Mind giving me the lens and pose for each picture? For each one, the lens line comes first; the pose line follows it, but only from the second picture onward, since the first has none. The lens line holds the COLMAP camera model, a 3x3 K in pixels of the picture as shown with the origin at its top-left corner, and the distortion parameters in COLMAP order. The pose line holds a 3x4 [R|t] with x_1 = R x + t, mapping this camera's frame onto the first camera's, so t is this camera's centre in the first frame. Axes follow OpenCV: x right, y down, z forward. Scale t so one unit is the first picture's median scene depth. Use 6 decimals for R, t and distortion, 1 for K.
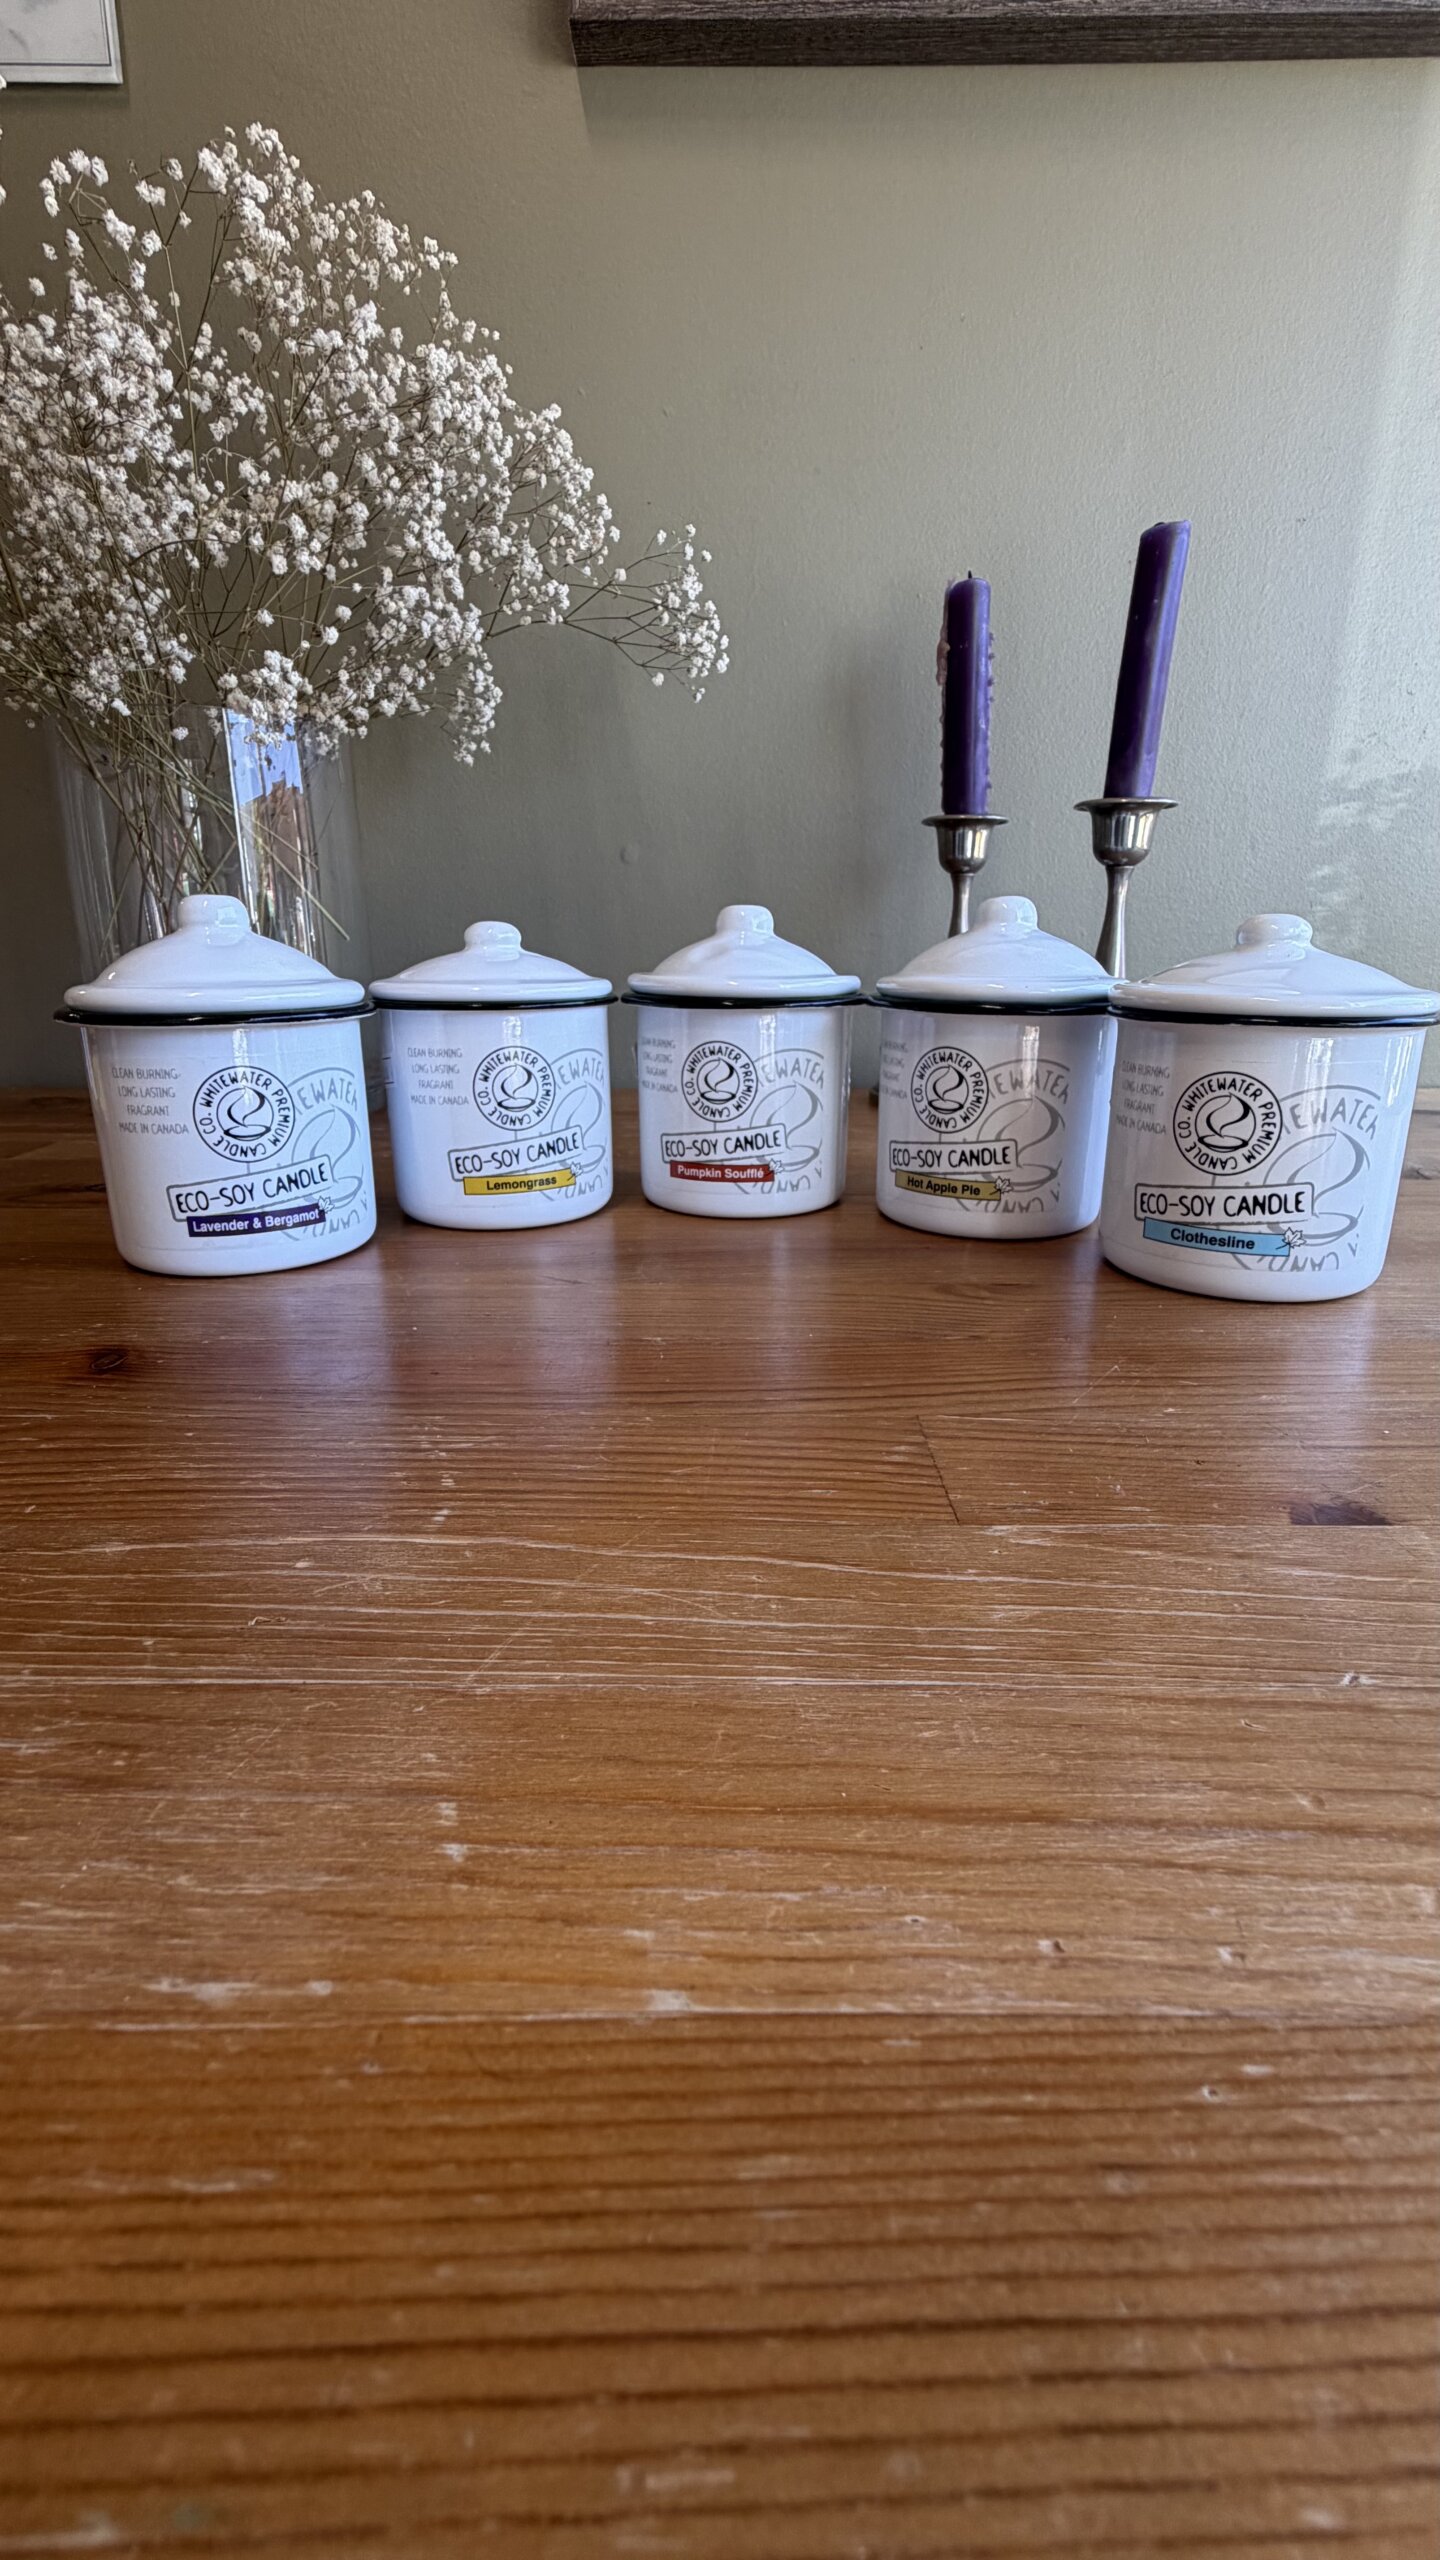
lens RADIAL K [[1114.7, 0, 717.8], [0, 1114.7, 1262.3], [0, 0, 1]] dist [0.003373, -0.002873]
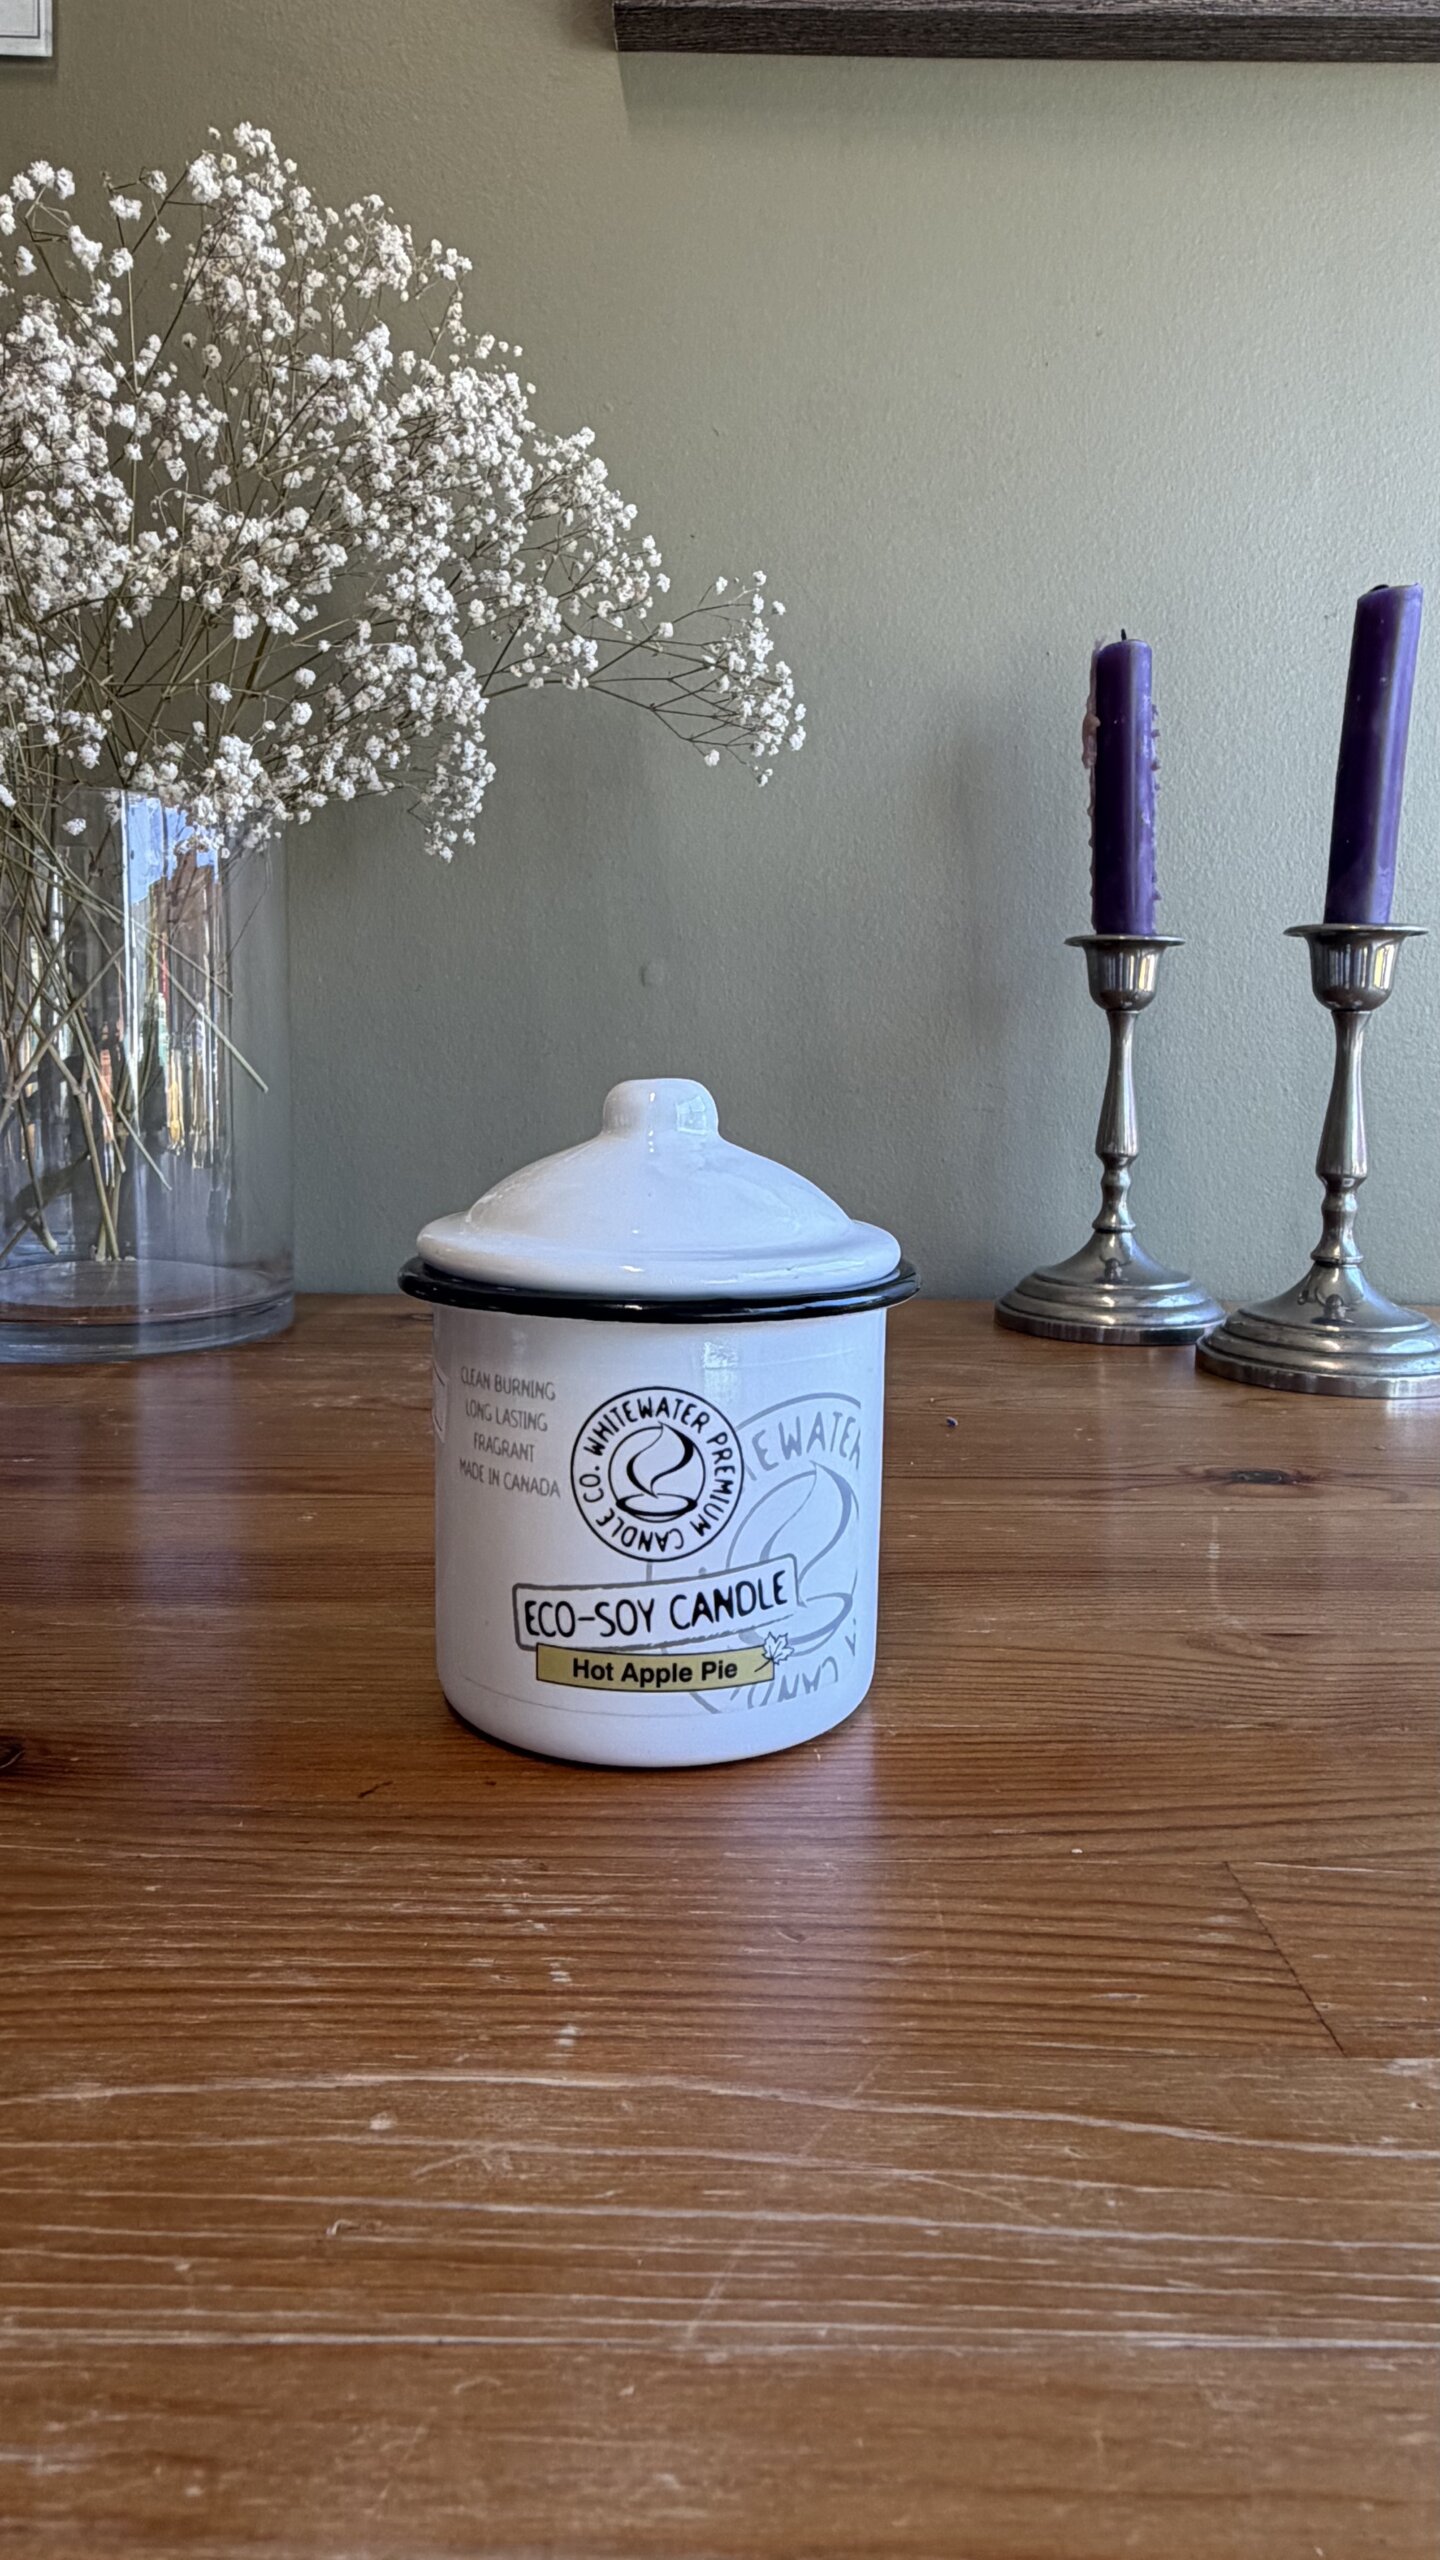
lens RADIAL K [[1658.4, 0, 717.9], [0, 1658.4, 1193.6], [0, 0, 1]] dist [-0.006806, 0.009860]
pose [[0.999829, 0.011573, 0.014456, -0.169374], [-0.008582, 0.981348, -0.192048, -0.074370], [-0.016409, 0.191891, 0.981279, -0.066990]]
